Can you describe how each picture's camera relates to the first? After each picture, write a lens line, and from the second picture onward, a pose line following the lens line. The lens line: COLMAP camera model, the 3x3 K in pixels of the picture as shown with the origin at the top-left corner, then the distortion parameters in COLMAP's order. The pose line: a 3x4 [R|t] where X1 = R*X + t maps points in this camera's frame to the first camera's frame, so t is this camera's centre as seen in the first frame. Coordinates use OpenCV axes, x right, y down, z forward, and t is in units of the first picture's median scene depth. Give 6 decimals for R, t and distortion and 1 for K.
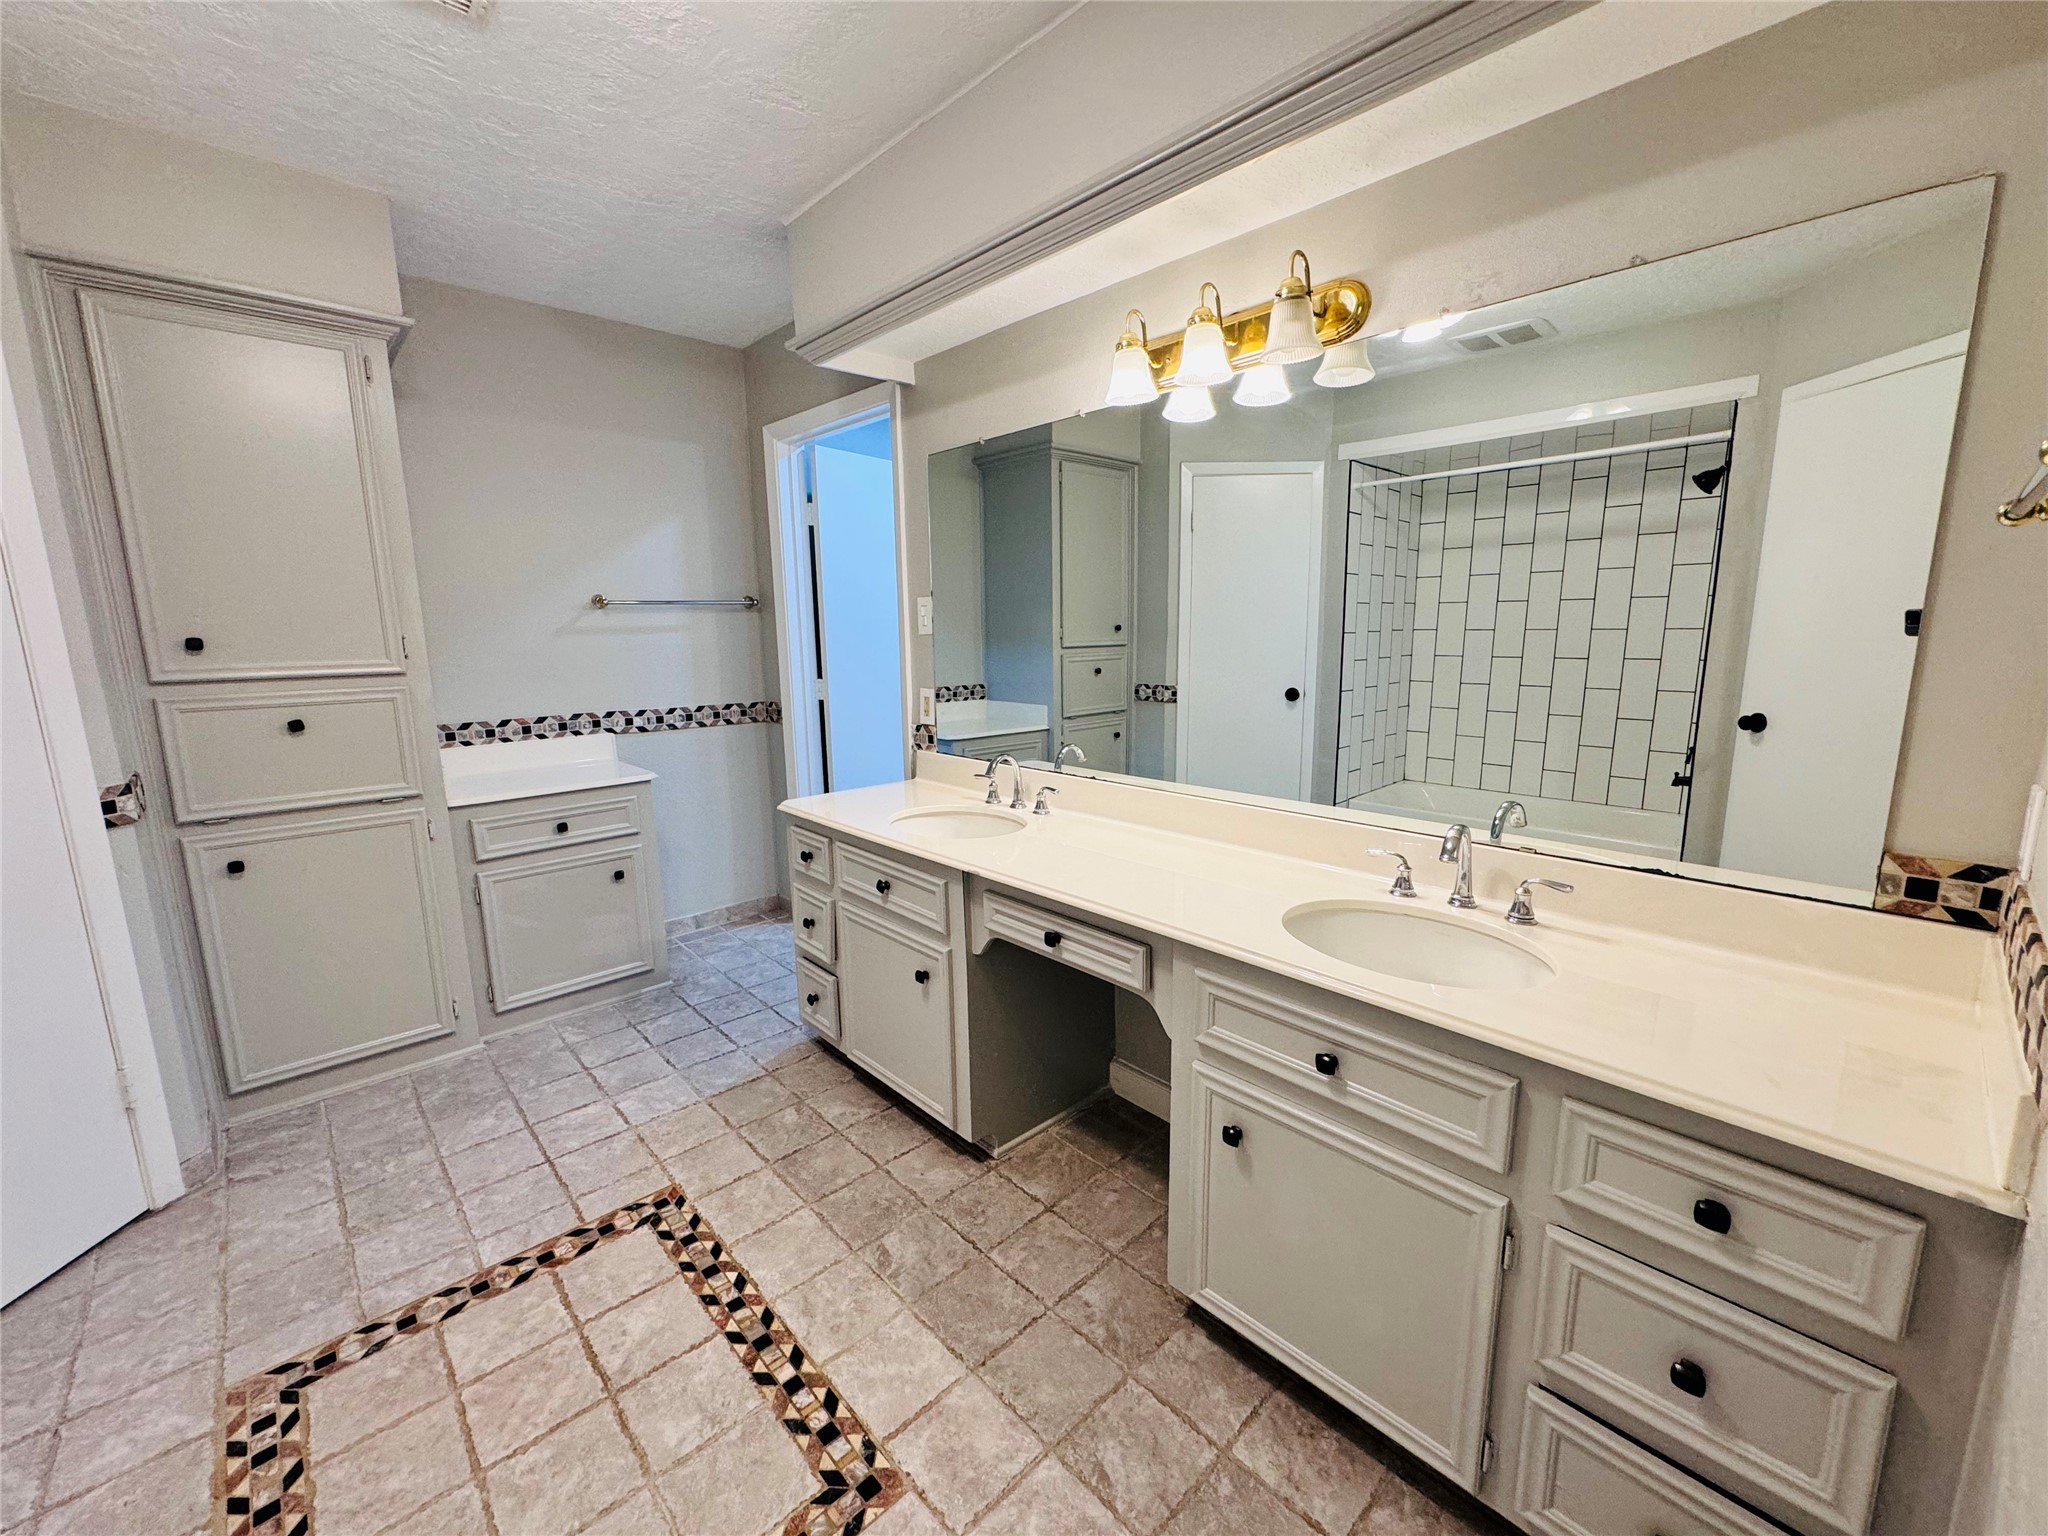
lens RADIAL K [[818.5, 0, 1023.1], [0, 818.5, 766.2], [0, 0, 1]] dist [-0.001166, -0.000158]
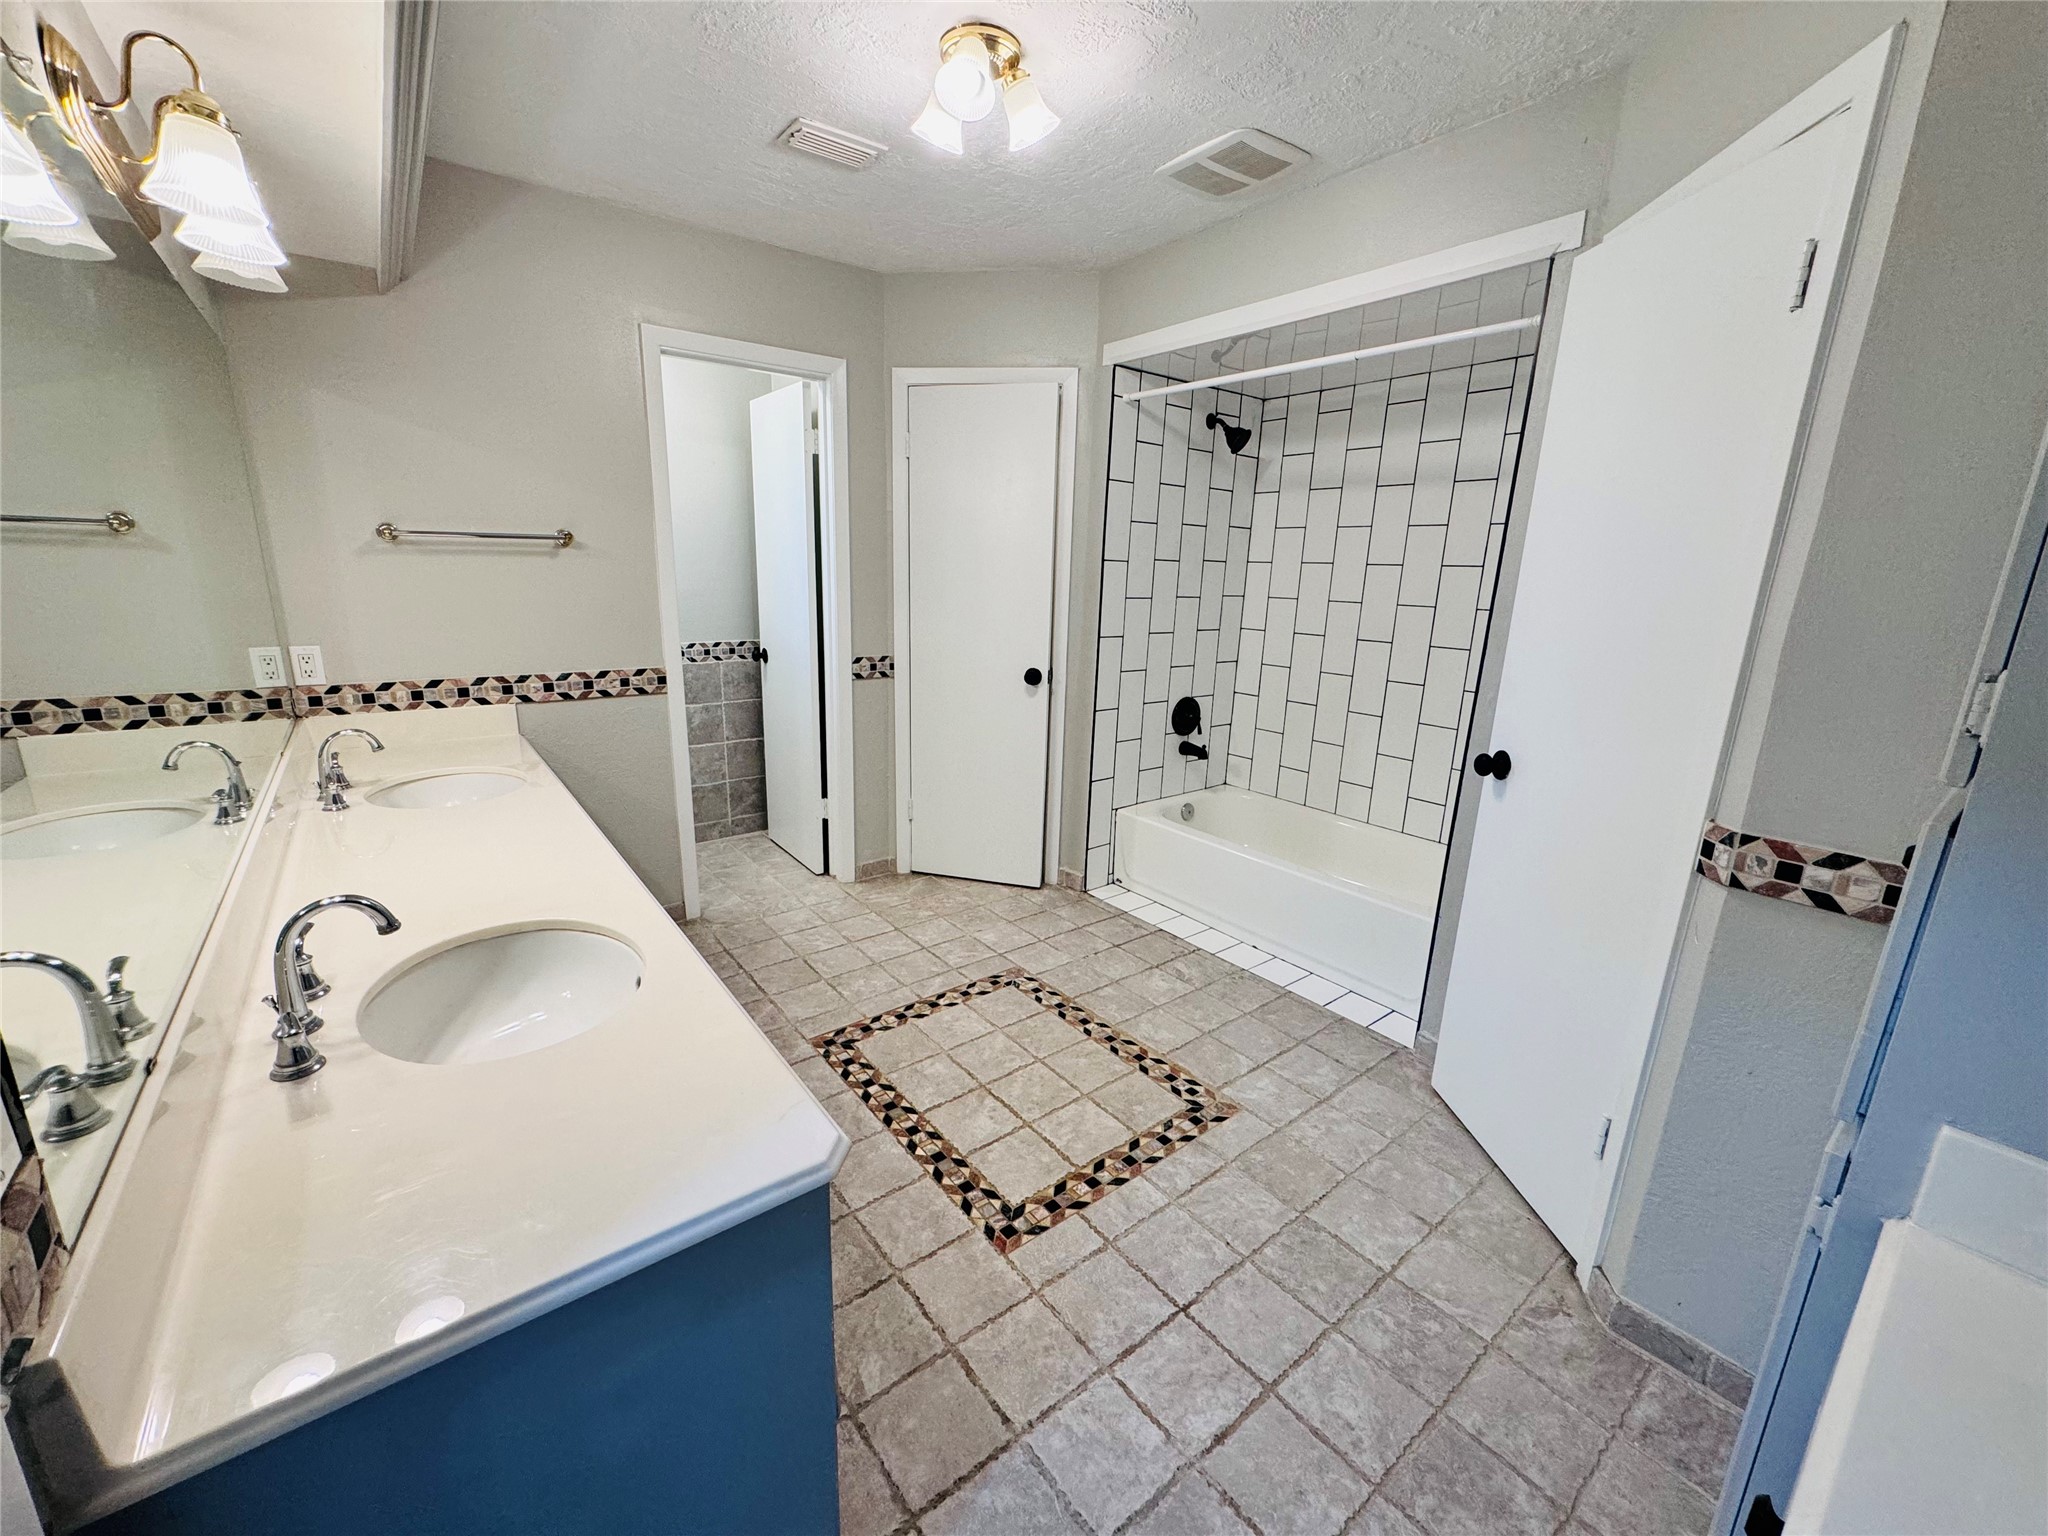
lens RADIAL K [[818.5, 0, 1023.1], [0, 818.5, 766.2], [0, 0, 1]] dist [-0.001166, -0.000158]
pose [[-0.995788, -0.032185, 0.085855, -0.592280], [0.004917, 0.916279, 0.400511, -0.353265], [-0.091558, 0.399246, -0.912261, 1.855321]]
